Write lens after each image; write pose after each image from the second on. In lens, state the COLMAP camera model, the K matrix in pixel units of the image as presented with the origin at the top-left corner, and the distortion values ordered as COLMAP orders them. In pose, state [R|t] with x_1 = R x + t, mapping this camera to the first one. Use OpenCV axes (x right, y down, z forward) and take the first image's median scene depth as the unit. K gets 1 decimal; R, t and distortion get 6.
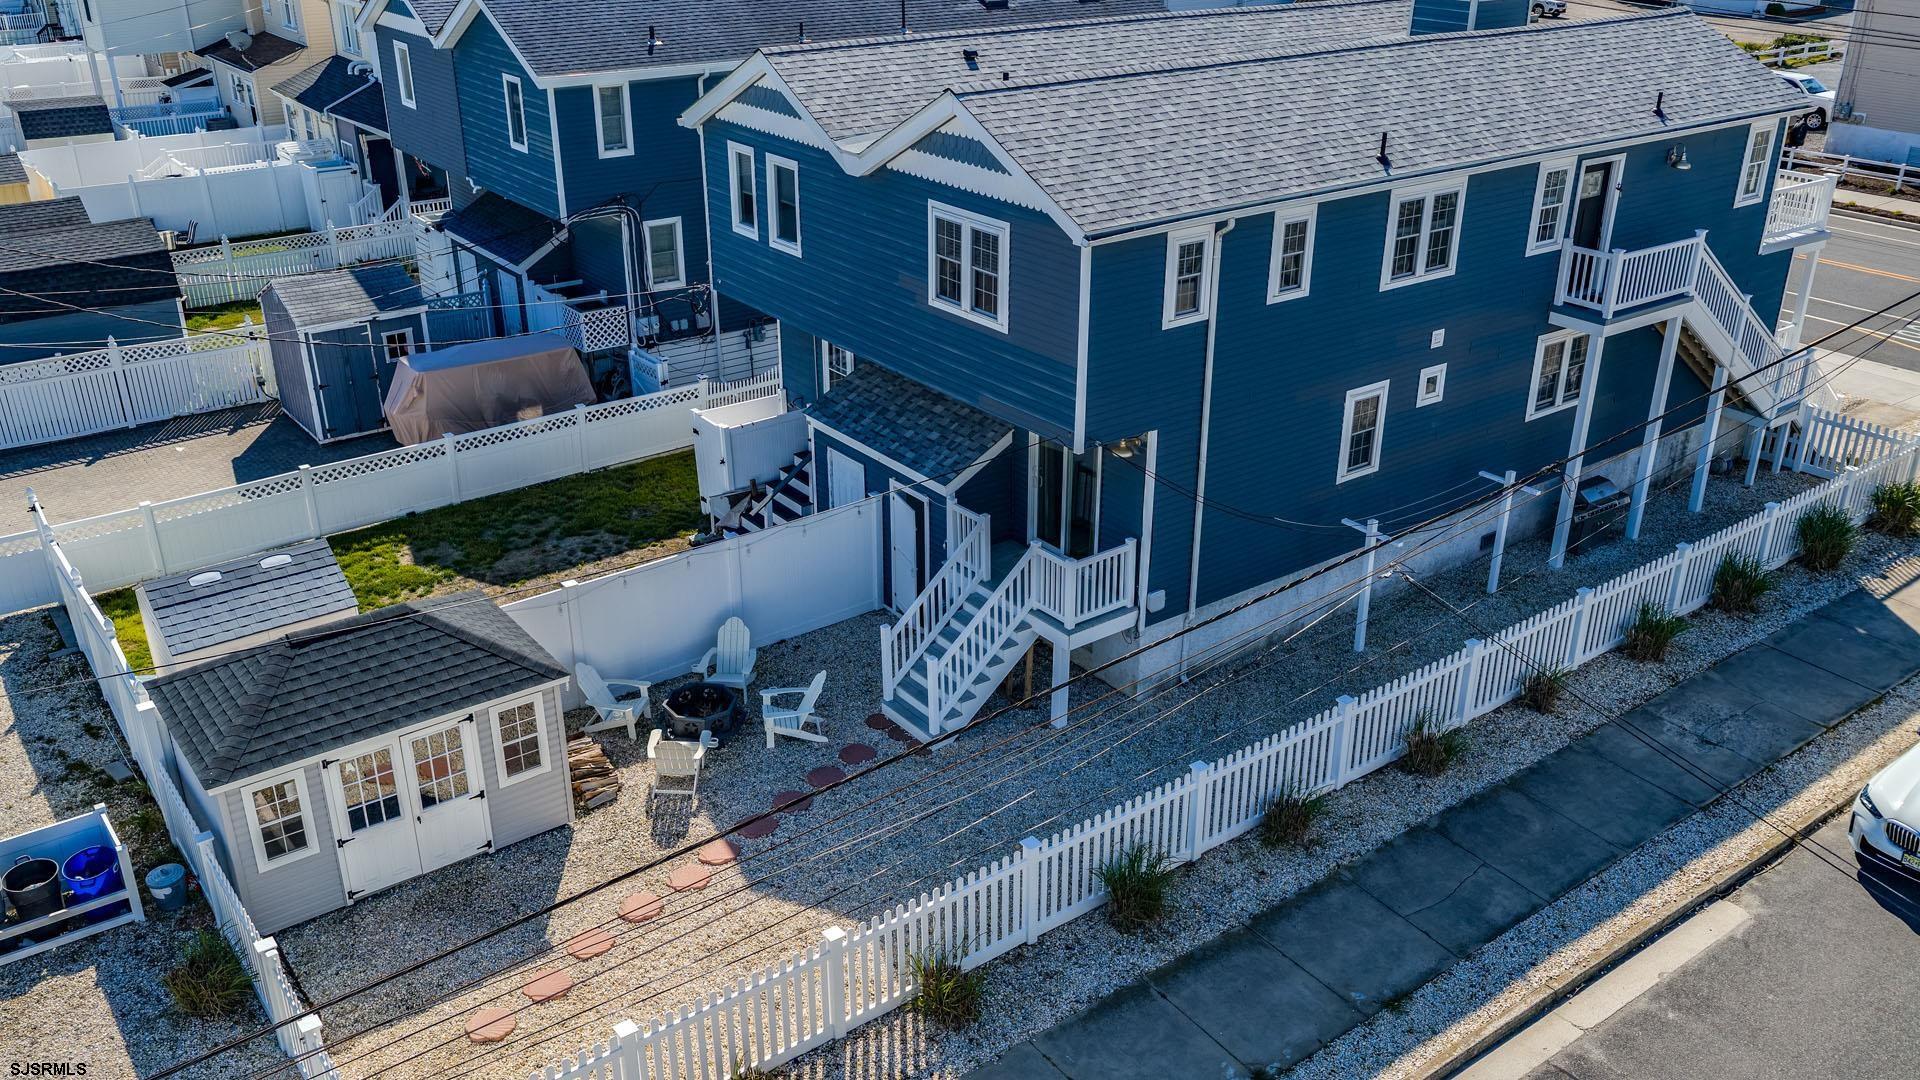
lens RADIAL K [[1587.9, 0, 964.8], [0, 1587.9, 553.2], [0, 0, 1]] dist [-0.000382, -0.003518]
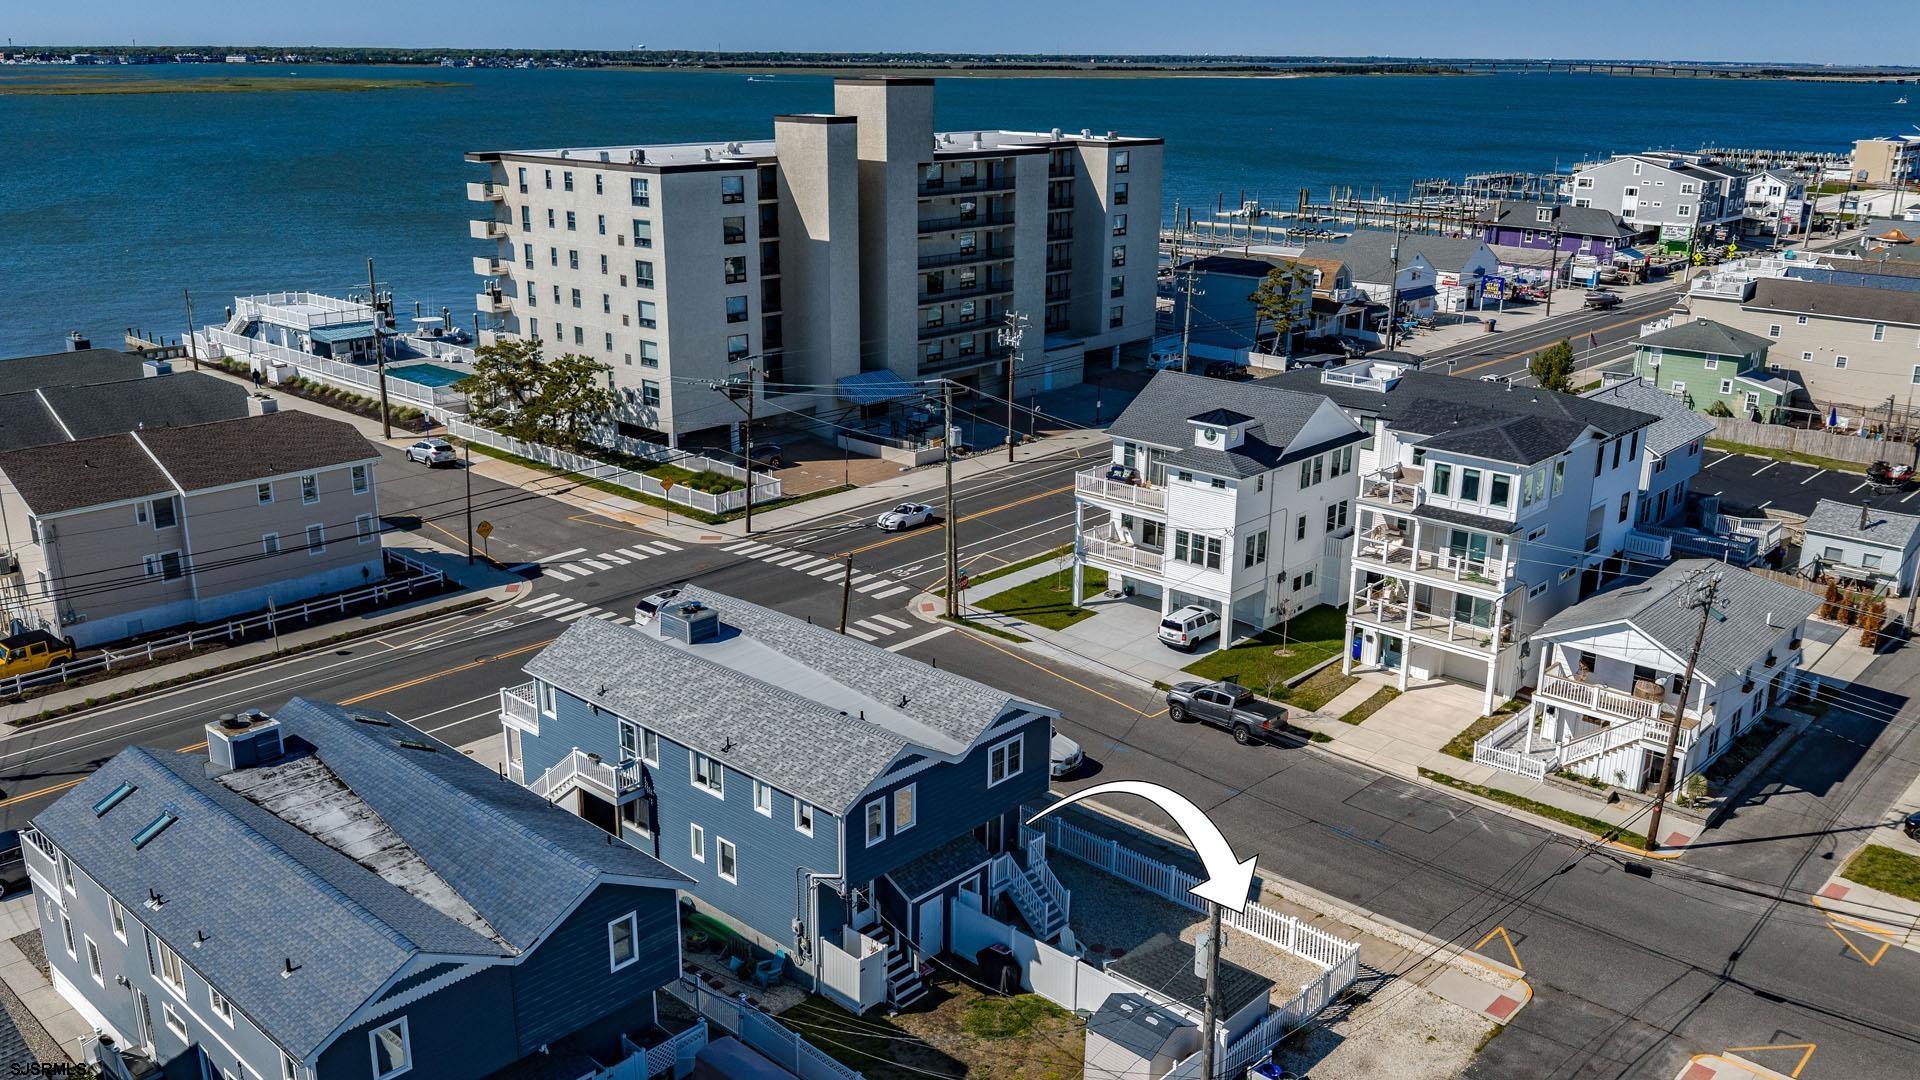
lens RADIAL K [[1587.9, 0, 964.2], [0, 1587.9, 540.2], [0, 0, 1]] dist [-0.000382, -0.003518]
pose [[-0.184157, -0.290906, 0.938861, -2.094138], [0.405394, 0.847687, 0.342174, -1.274154], [-0.895400, 0.443623, -0.038176, 0.946678]]
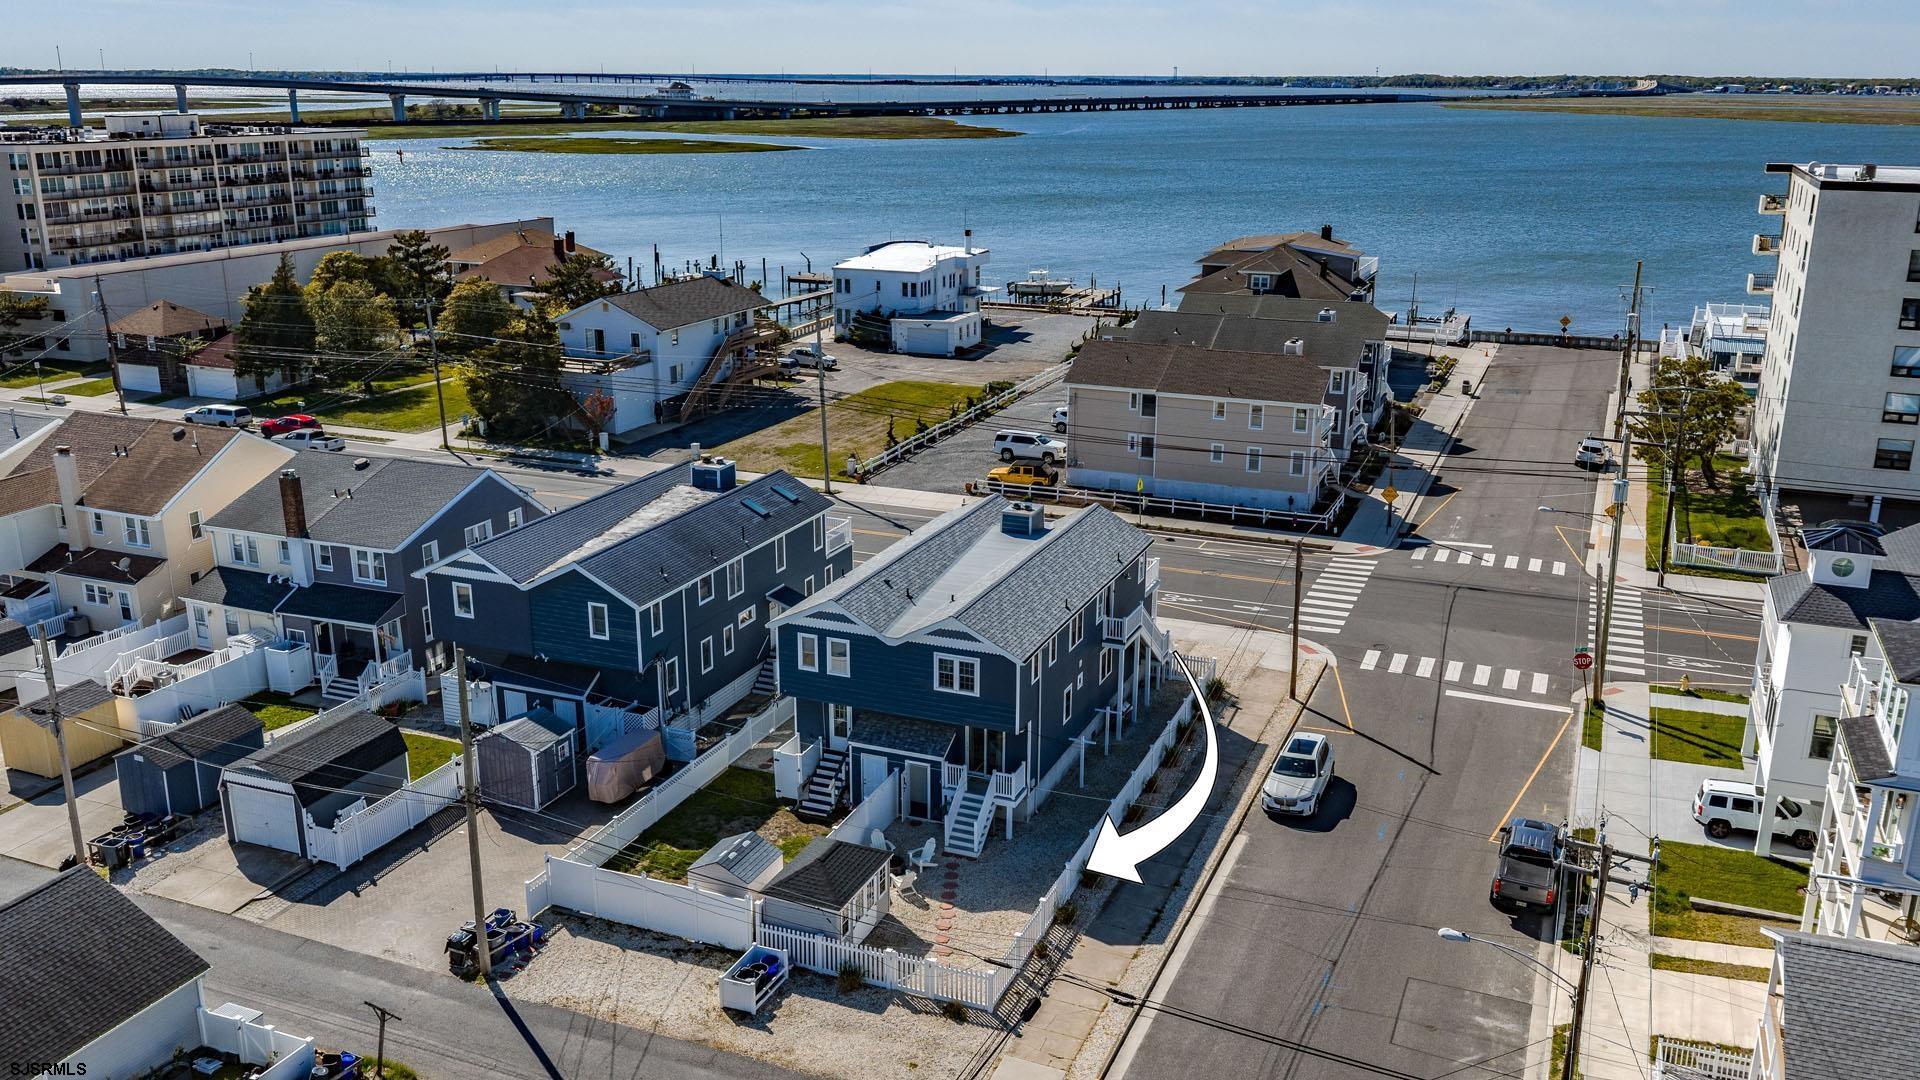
lens RADIAL K [[1587.9, 0, 961.2], [0, 1587.9, 537.5], [0, 0, 1]] dist [-0.000382, -0.003518]
pose [[0.859478, -0.142425, 0.490931, -1.214285], [0.213497, 0.972640, -0.091598, -0.149893], [-0.464454, 0.183539, 0.866370, -1.309890]]
